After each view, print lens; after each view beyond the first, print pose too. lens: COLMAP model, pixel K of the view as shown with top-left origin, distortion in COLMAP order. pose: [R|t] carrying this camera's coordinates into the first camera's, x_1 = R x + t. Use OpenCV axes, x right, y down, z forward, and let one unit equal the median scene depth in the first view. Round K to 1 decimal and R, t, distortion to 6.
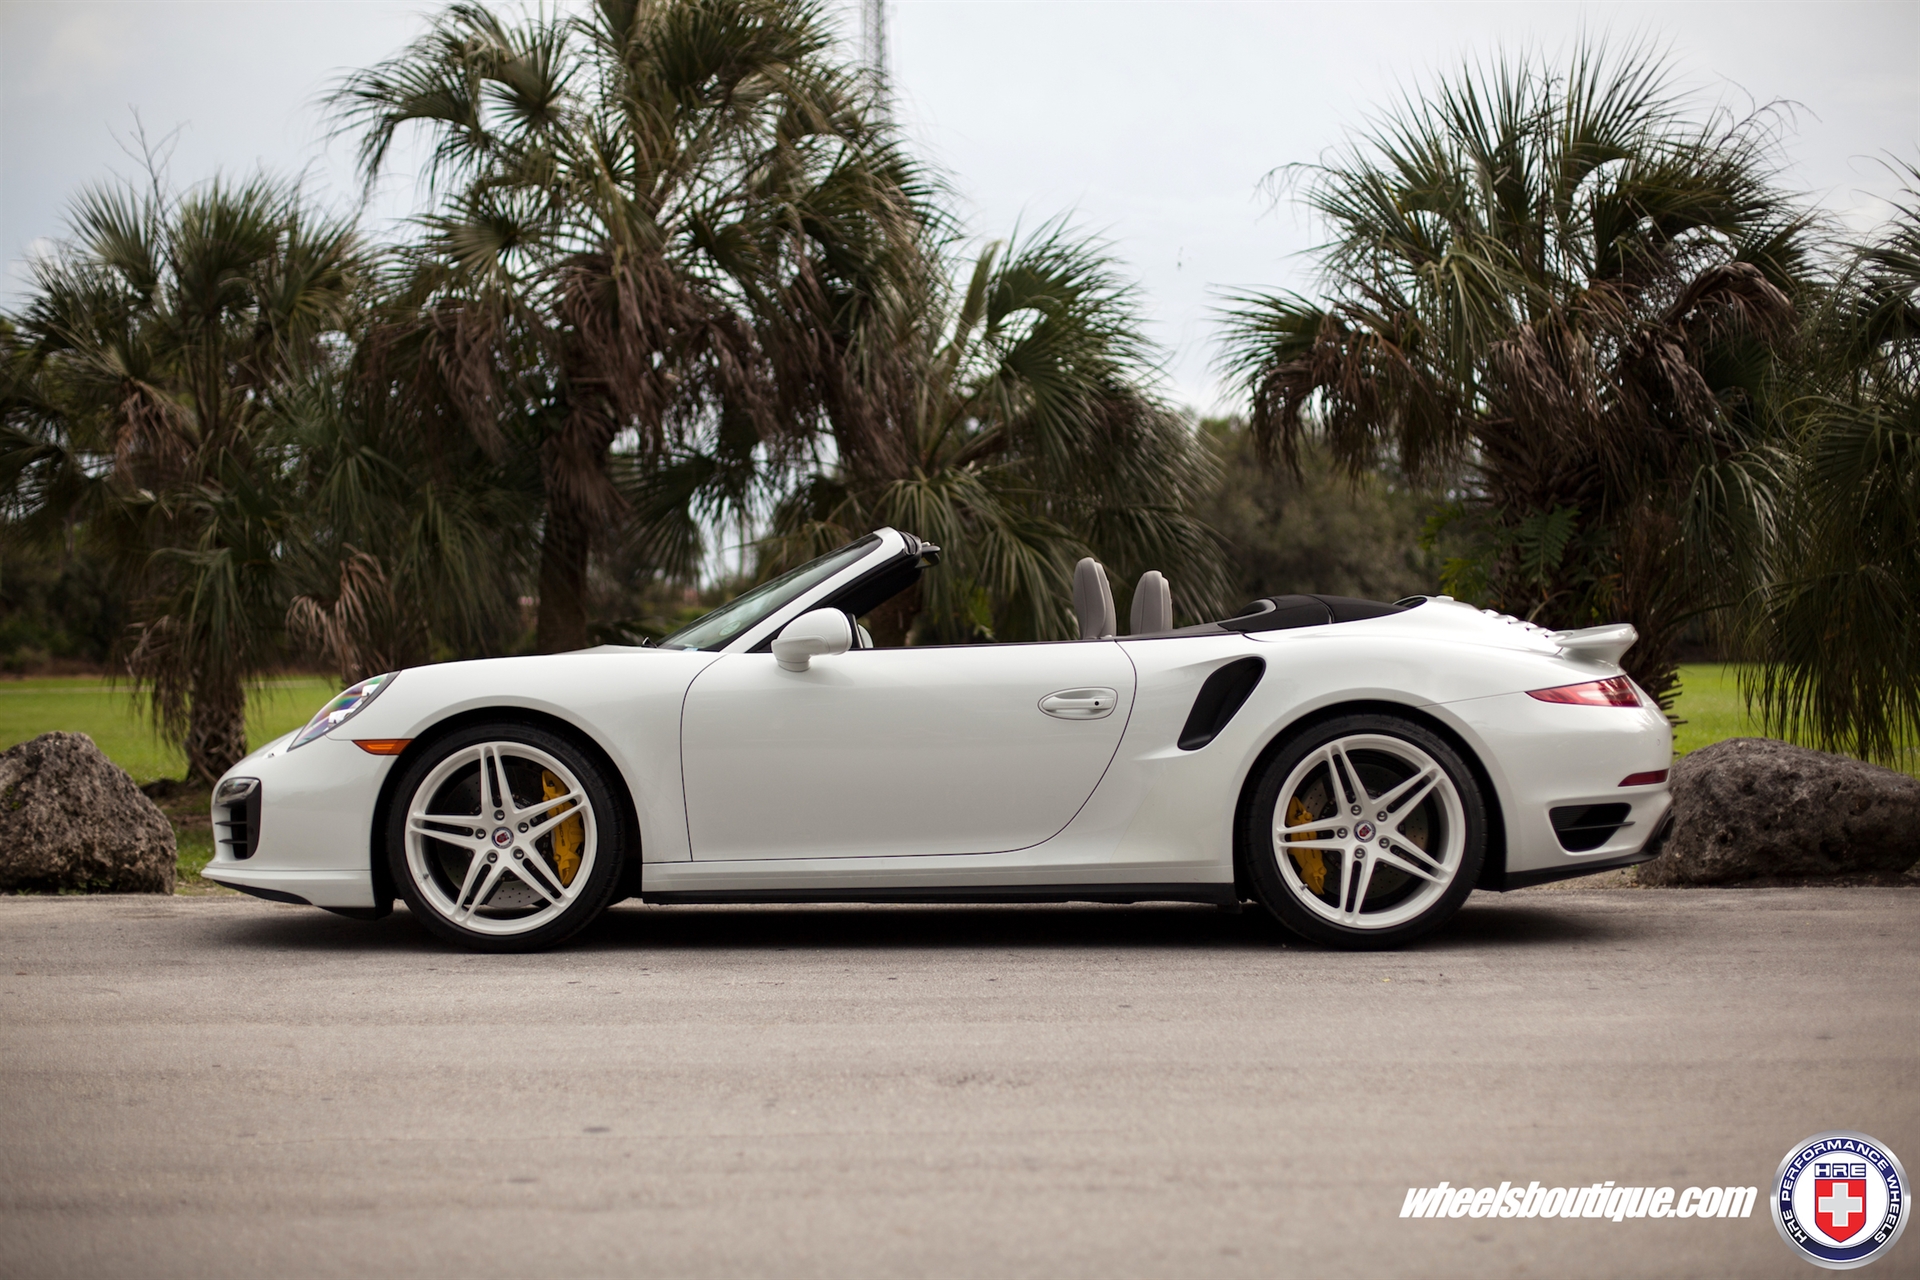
lens RADIAL K [[2755.1, 0, 960.6], [0, 2755.1, 699.2], [0, 0, 1]] dist [-0.123263, -0.078623]
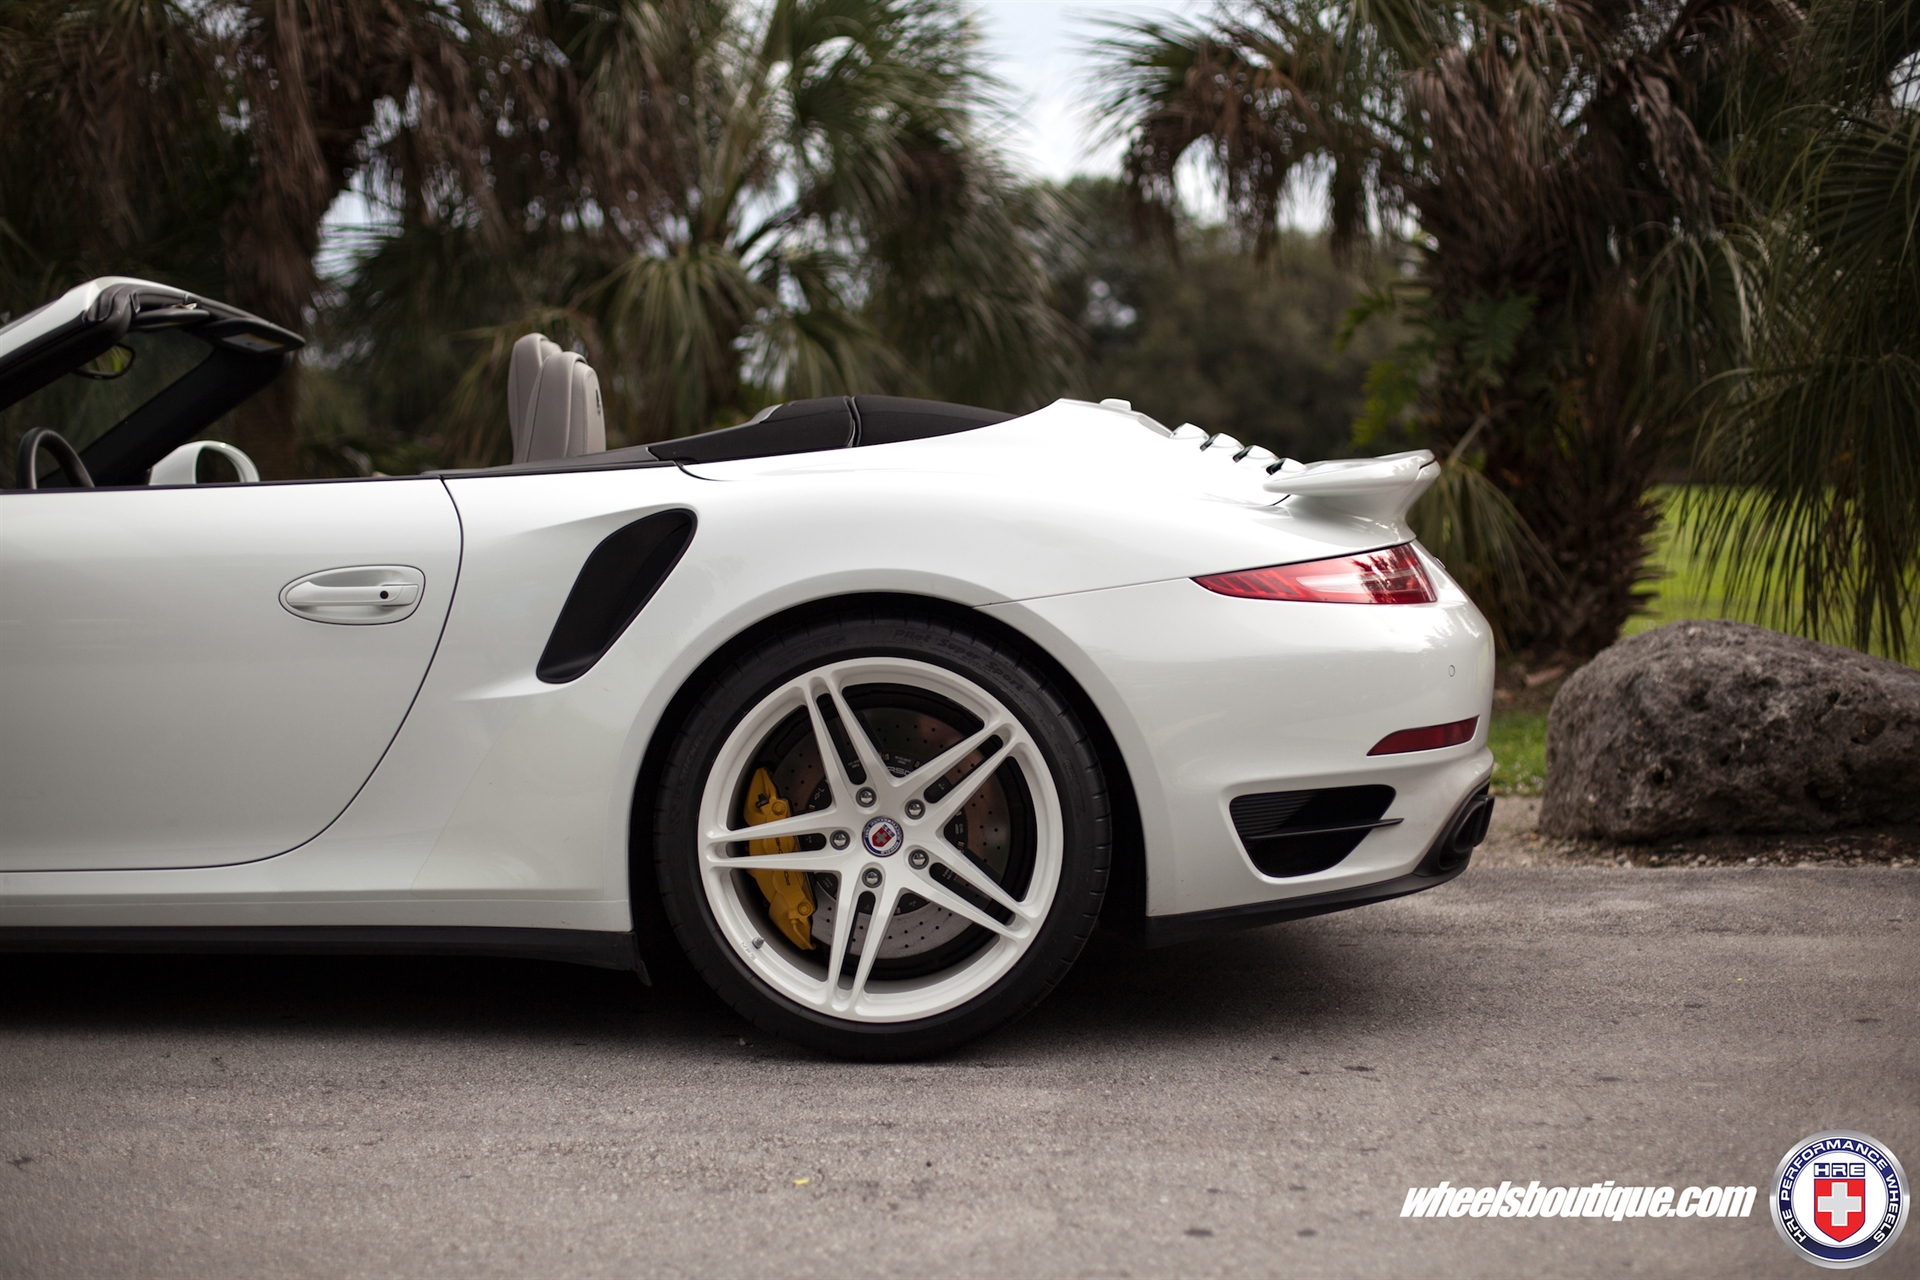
lens RADIAL K [[2746.8, 0, 960.0], [0, 2746.8, 640.0], [0, 0, 1]] dist [-0.163551, 0.028735]
pose [[0.999576, 0.007367, -0.028155, 0.177088], [-0.006058, 0.998910, 0.046278, -0.015109], [0.028465, -0.046088, 0.998532, 0.467908]]
